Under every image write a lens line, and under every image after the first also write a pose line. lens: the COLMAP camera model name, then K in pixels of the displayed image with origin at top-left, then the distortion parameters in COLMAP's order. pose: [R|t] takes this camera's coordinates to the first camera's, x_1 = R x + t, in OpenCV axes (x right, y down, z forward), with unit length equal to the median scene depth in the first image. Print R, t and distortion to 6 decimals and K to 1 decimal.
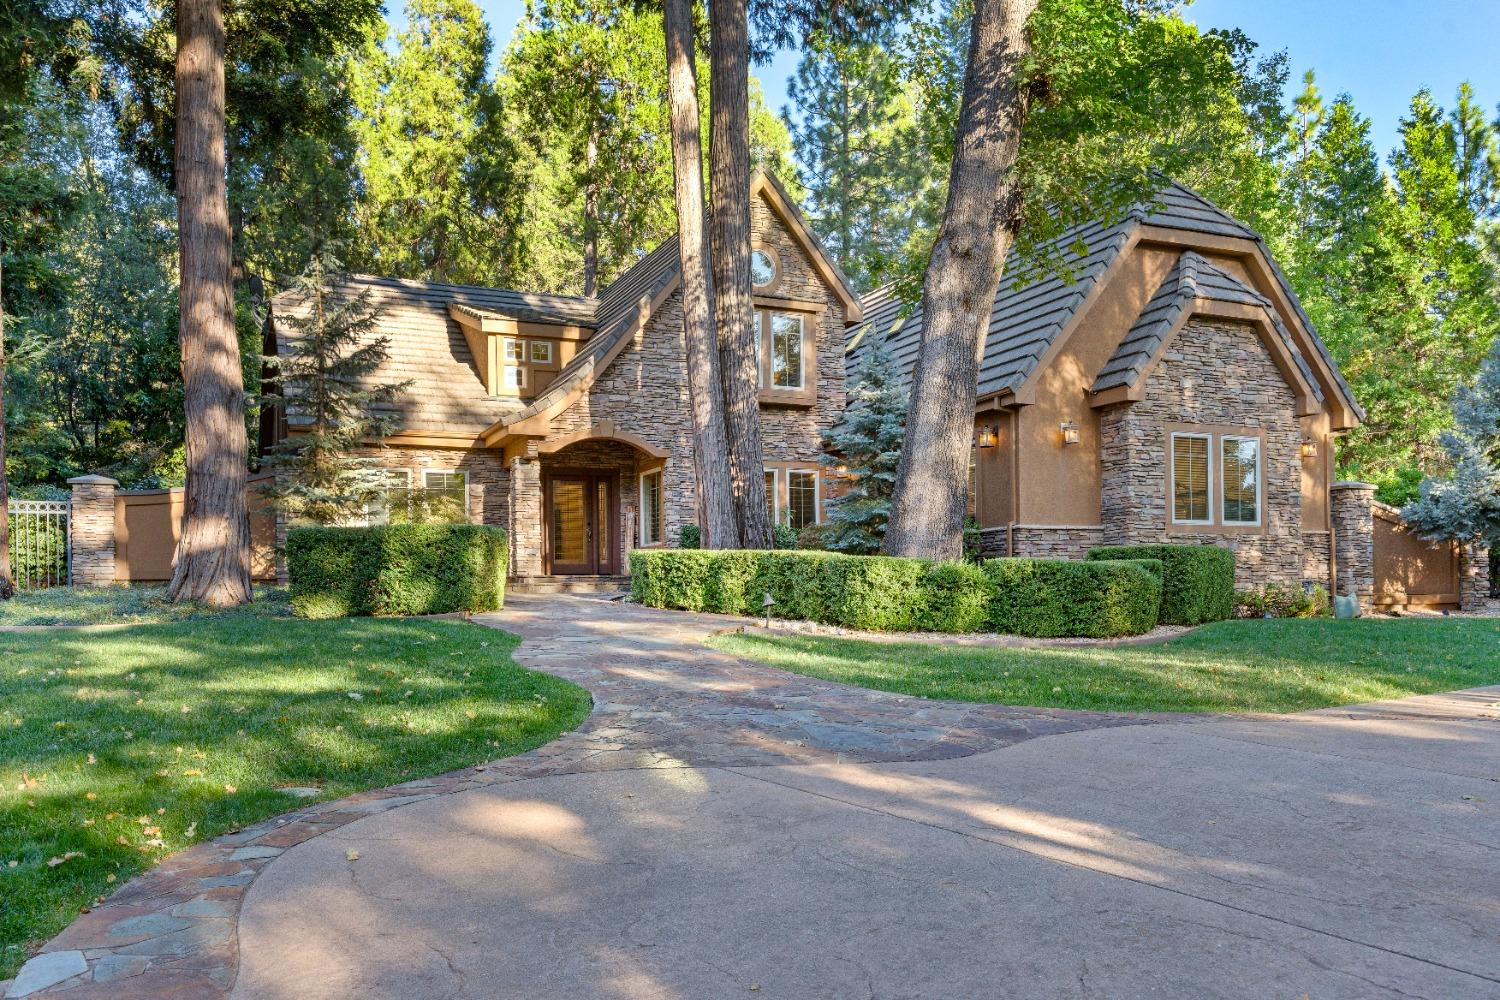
lens RADIAL K [[1171.8, 0, 720.5], [0, 1171.8, 576.2], [0, 0, 1]] dist [0.001605, 0.003095]
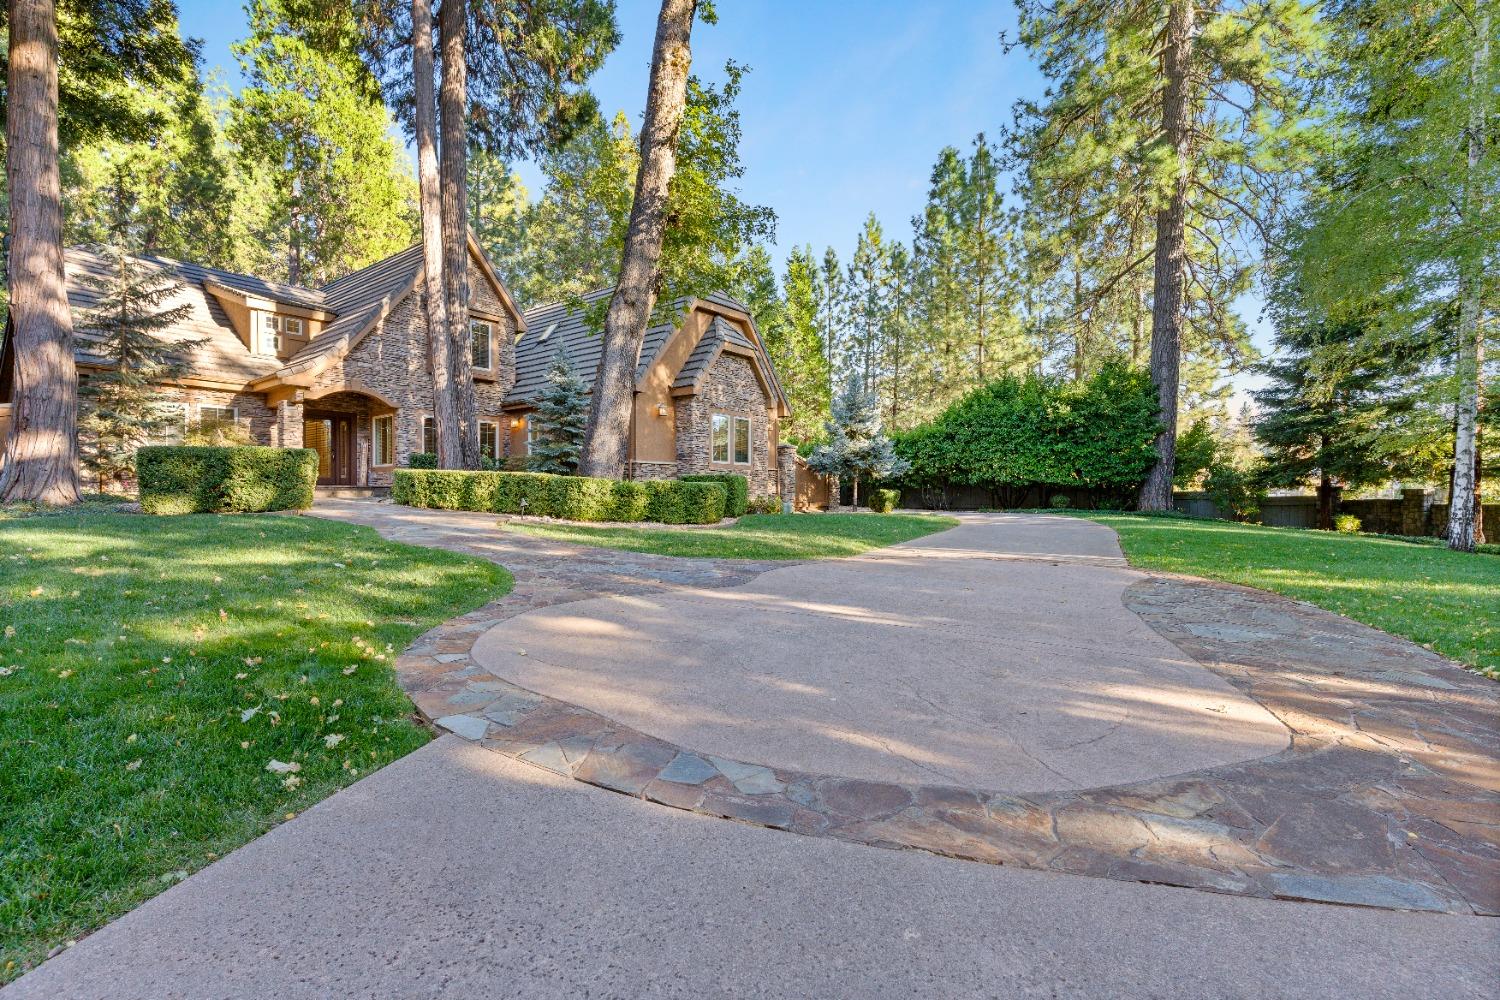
lens RADIAL K [[717.3, 0, 723.1], [0, 717.3, 491.4], [0, 0, 1]] dist [0.004816, 0.000472]
pose [[0.883386, 0.012569, 0.468478, -0.120139], [-0.012996, 0.999913, -0.002319, 0.002638], [-0.468466, -0.004040, 0.883472, -0.004305]]
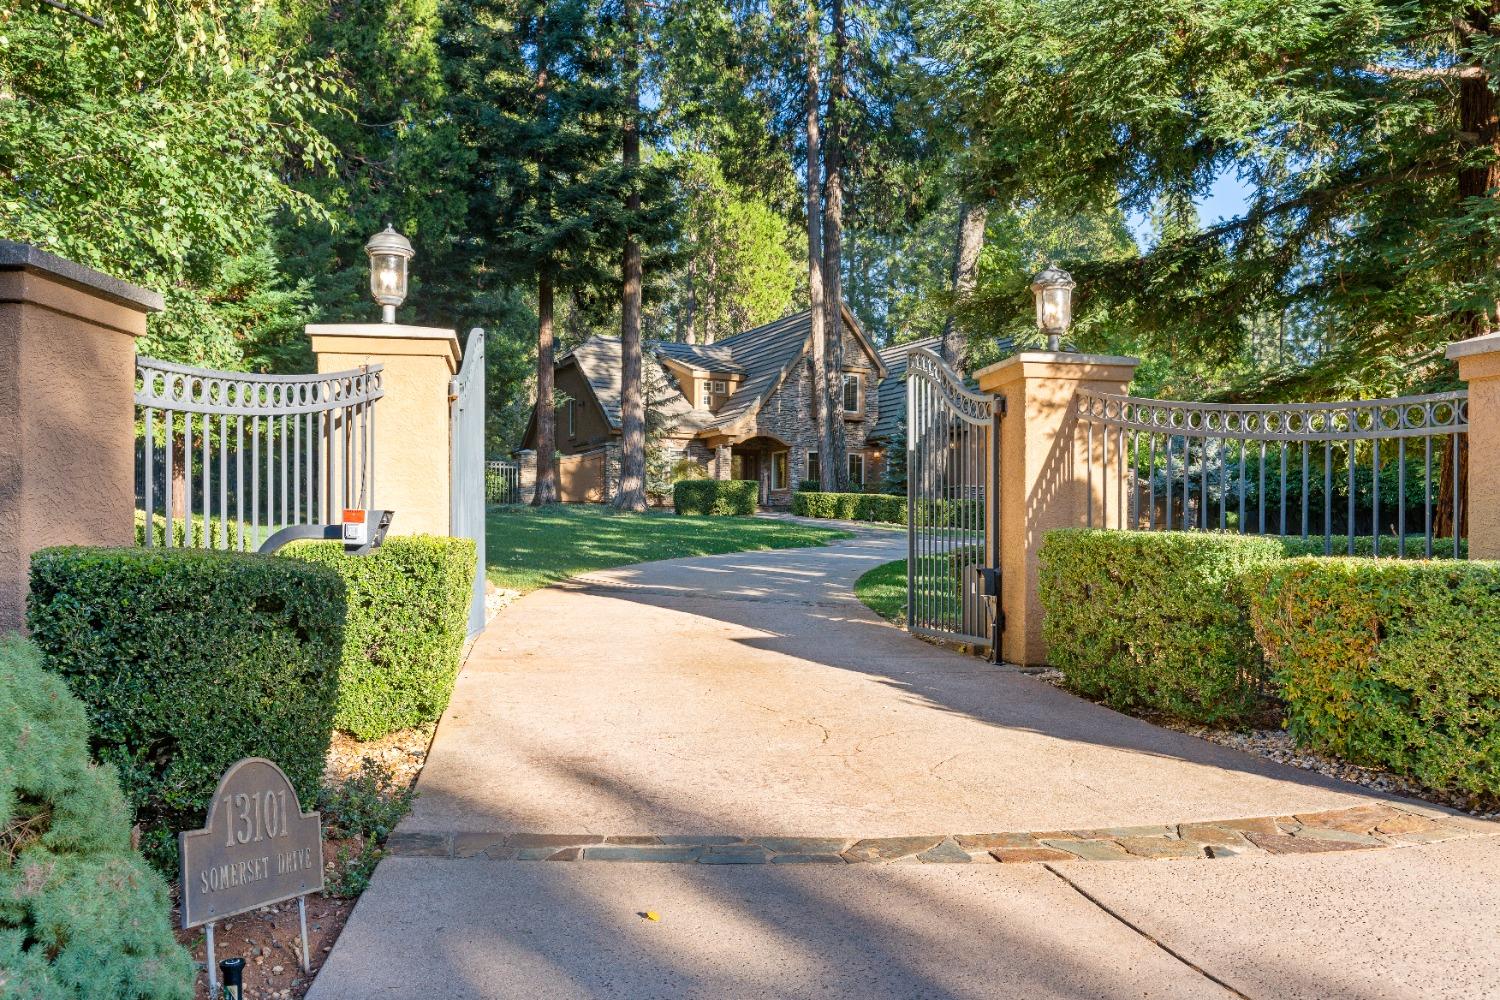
lens RADIAL K [[1171.8, 0, 749.2], [0, 1171.8, 508.7], [0, 0, 1]] dist [0.001605, 0.003095]
pose [[0.997444, 0.023487, 0.067481, -0.276775], [-0.022799, 0.999680, -0.010944, 0.031280], [-0.067717, 0.009378, 0.997660, -1.089153]]
